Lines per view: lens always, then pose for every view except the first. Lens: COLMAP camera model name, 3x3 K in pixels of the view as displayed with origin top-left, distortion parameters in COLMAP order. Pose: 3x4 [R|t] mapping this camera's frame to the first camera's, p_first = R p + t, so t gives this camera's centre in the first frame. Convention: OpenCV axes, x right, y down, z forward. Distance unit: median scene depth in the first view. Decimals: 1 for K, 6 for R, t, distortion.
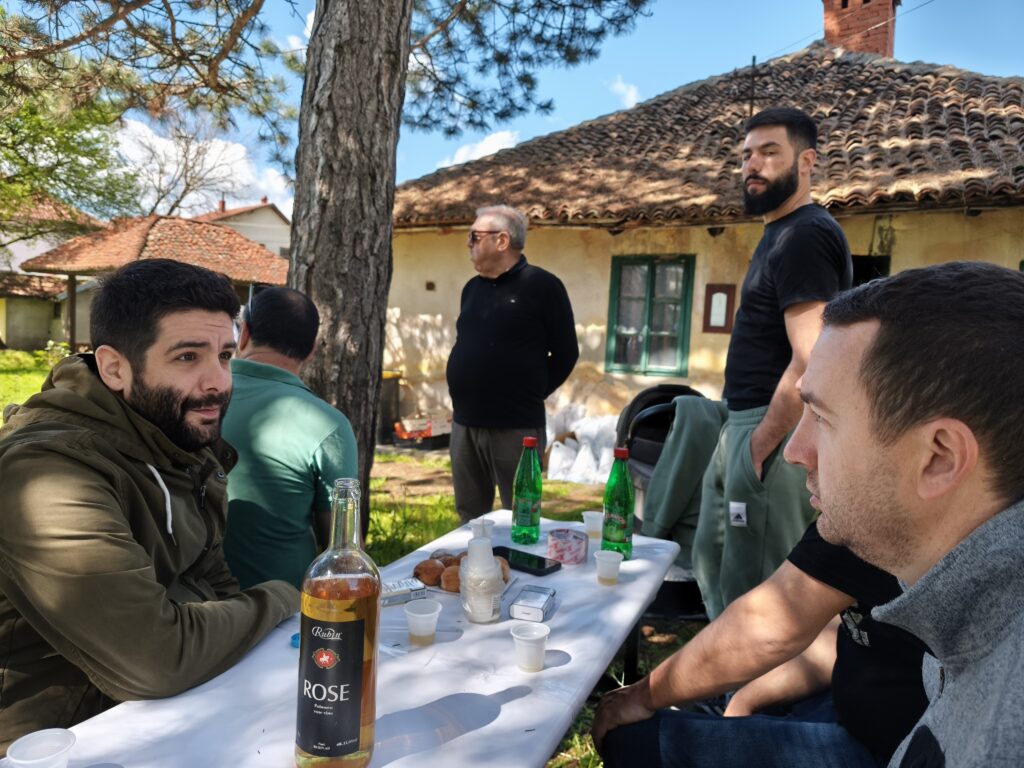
lens RADIAL K [[707.6, 0, 514.8], [0, 707.6, 369.0], [0, 0, 1]] dist [0.033840, -0.039883]
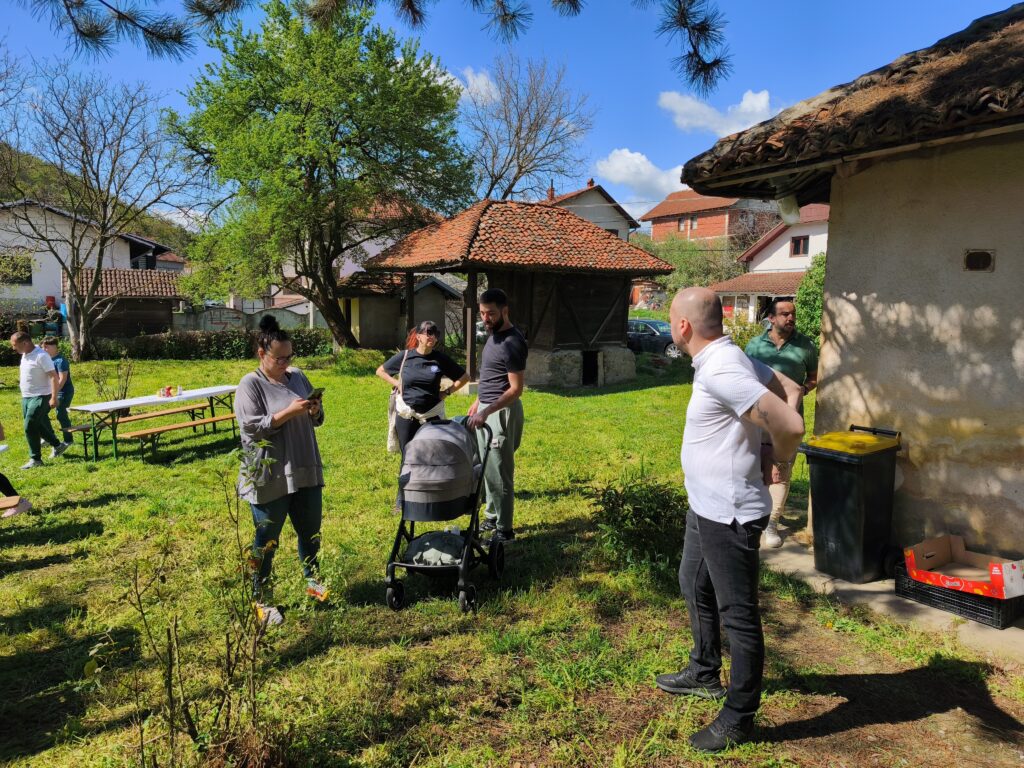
lens RADIAL K [[724.5, 0, 506.7], [0, 724.5, 365.5], [0, 0, 1]] dist [0.065368, -0.047923]
pose [[0.899455, 0.002292, -0.437008, -0.215039], [0.007095, 0.999778, 0.019845, -0.067979], [0.436957, -0.020950, 0.899238, 0.481037]]
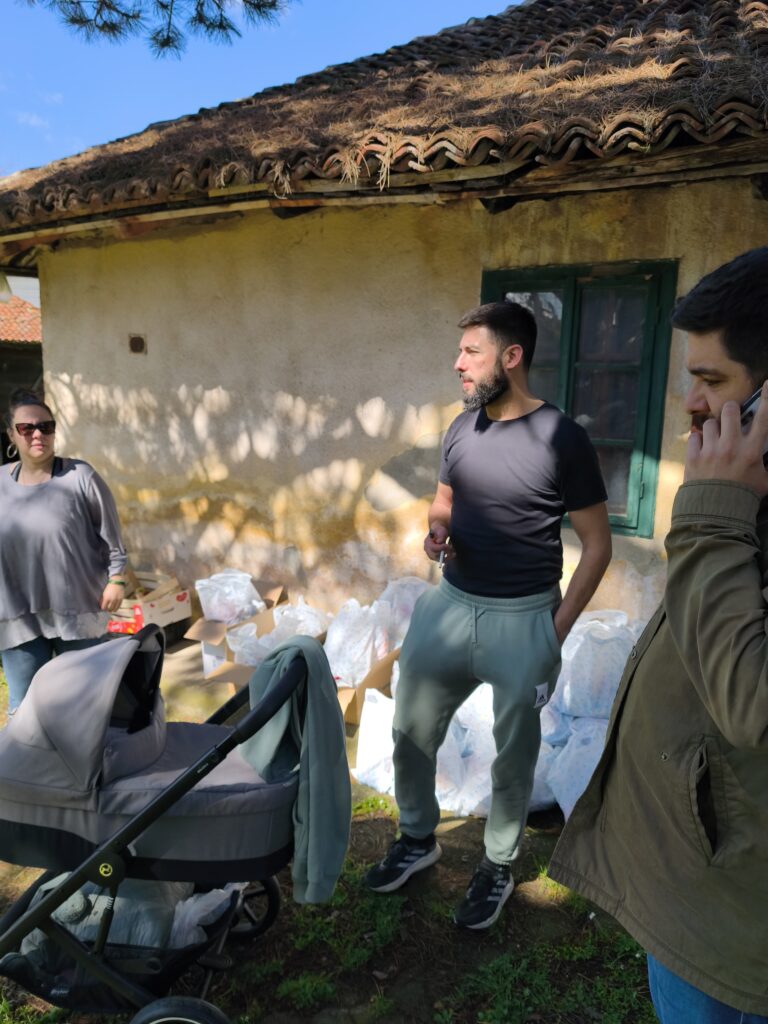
lens RADIAL K [[709.8, 0, 384.0], [0, 709.8, 512.0], [0, 0, 1]] dist [0.039395, -0.048973]
pose [[0.998809, -0.032829, 0.036105, 0.047922], [0.027930, 0.991291, 0.128692, -0.063019], [-0.040015, -0.127530, 0.991027, 0.498976]]
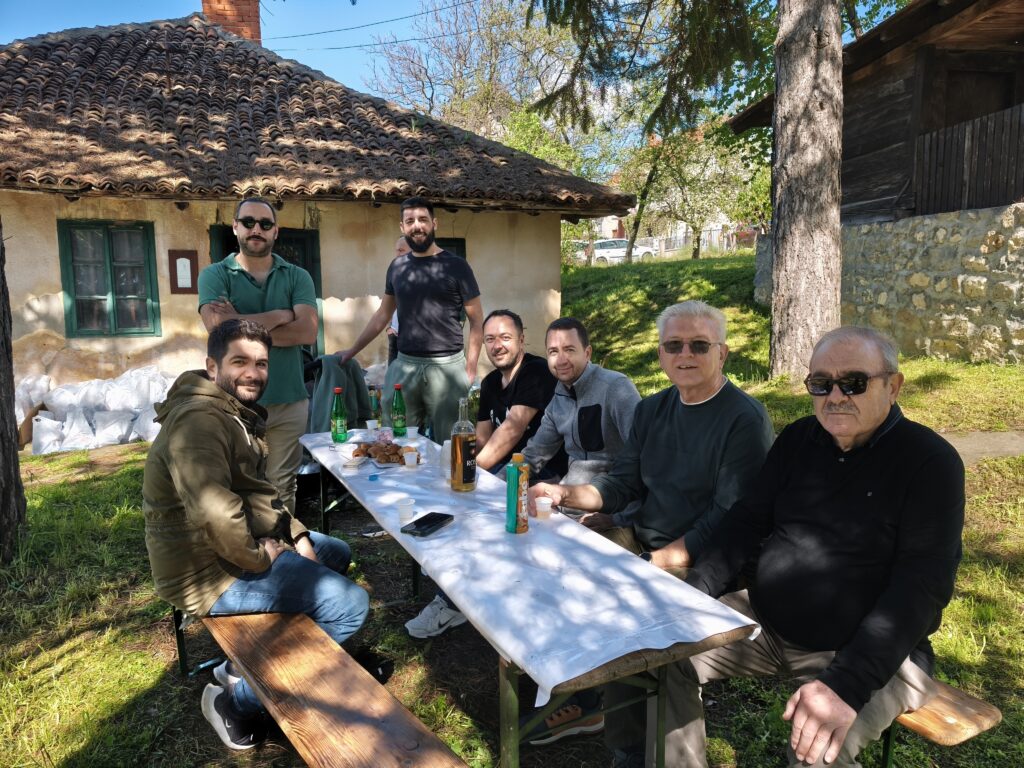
lens RADIAL K [[706.6, 0, 512.0], [0, 706.6, 384.0], [0, 0, 1]] dist [0.040000, -0.041100]
pose [[0.645143, -0.153888, 0.748404, -0.220731], [0.073631, 0.987470, 0.139573, -0.025553], [-0.760505, -0.034939, 0.648391, -0.118401]]
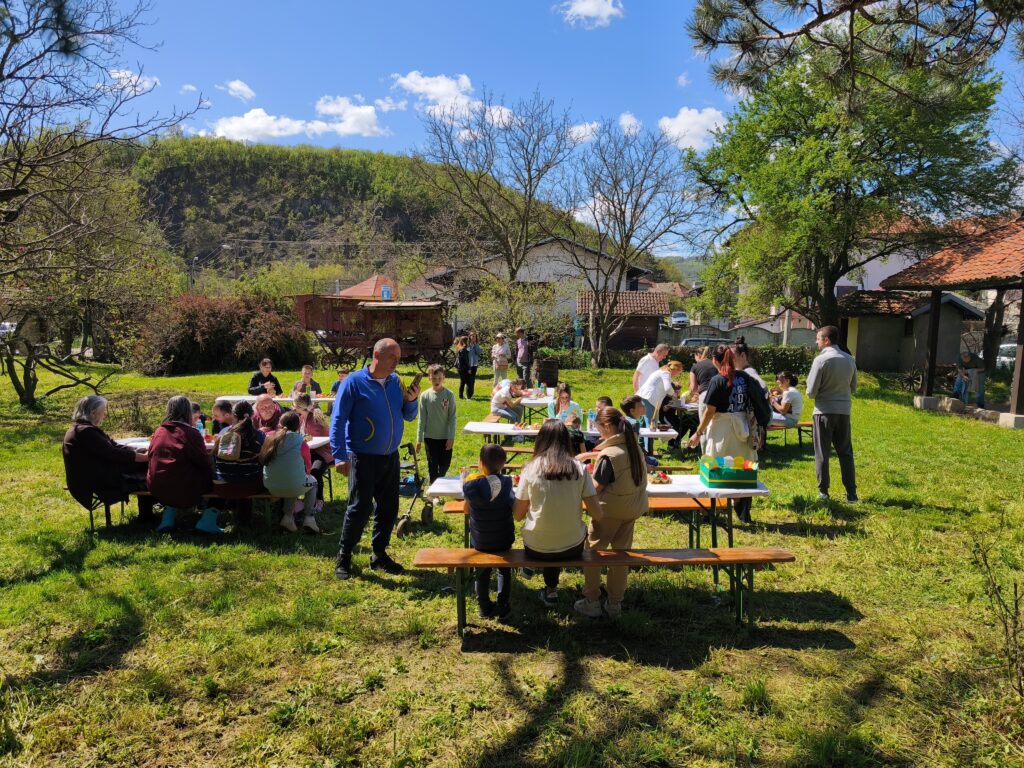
lens RADIAL K [[706.6, 0, 512.0], [0, 706.6, 384.0], [0, 0, 1]] dist [0.040000, -0.041100]
pose [[0.501542, 0.052438, -0.863542, -0.297960], [-0.044452, 0.998405, 0.034810, -0.059868], [0.863990, 0.020928, 0.503073, 0.266062]]
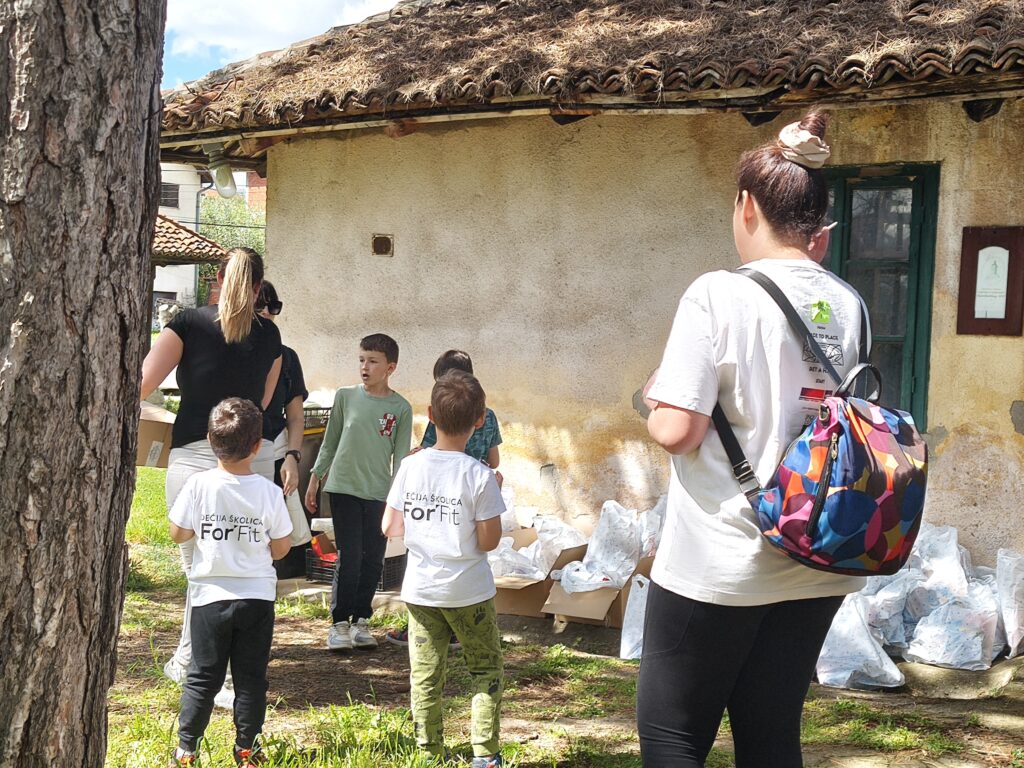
lens RADIAL K [[1340.1, 0, 540.4], [0, 1340.1, 413.9], [0, 0, 1]] dist [0.170702, -0.596835]
pose [[0.998674, -0.011878, -0.050098, 0.036038], [0.012116, 0.999917, 0.004439, -0.006253], [0.050041, -0.005041, 0.998734, 0.103037]]
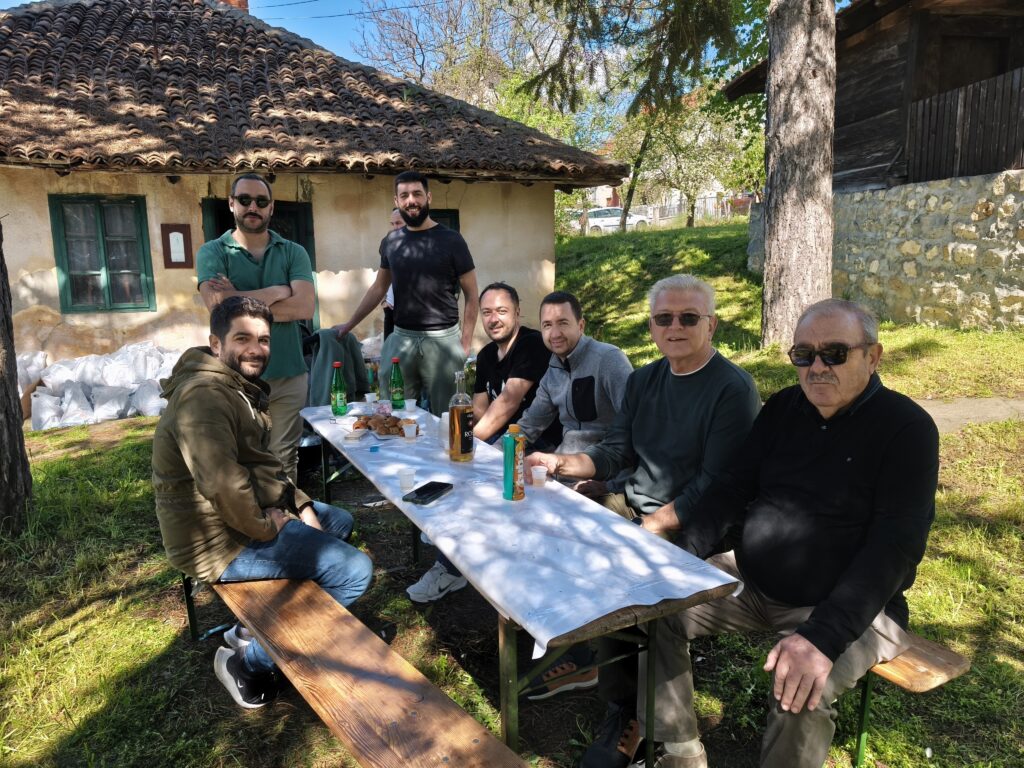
lens RADIAL K [[706.6, 0, 512.0], [0, 706.6, 384.0], [0, 0, 1]] dist [0.040000, -0.041100]
pose [[0.638240, -0.191353, 0.745677, -0.227521], [0.082475, 0.980037, 0.180902, -0.027953], [-0.765407, -0.053959, 0.641281, -0.124084]]
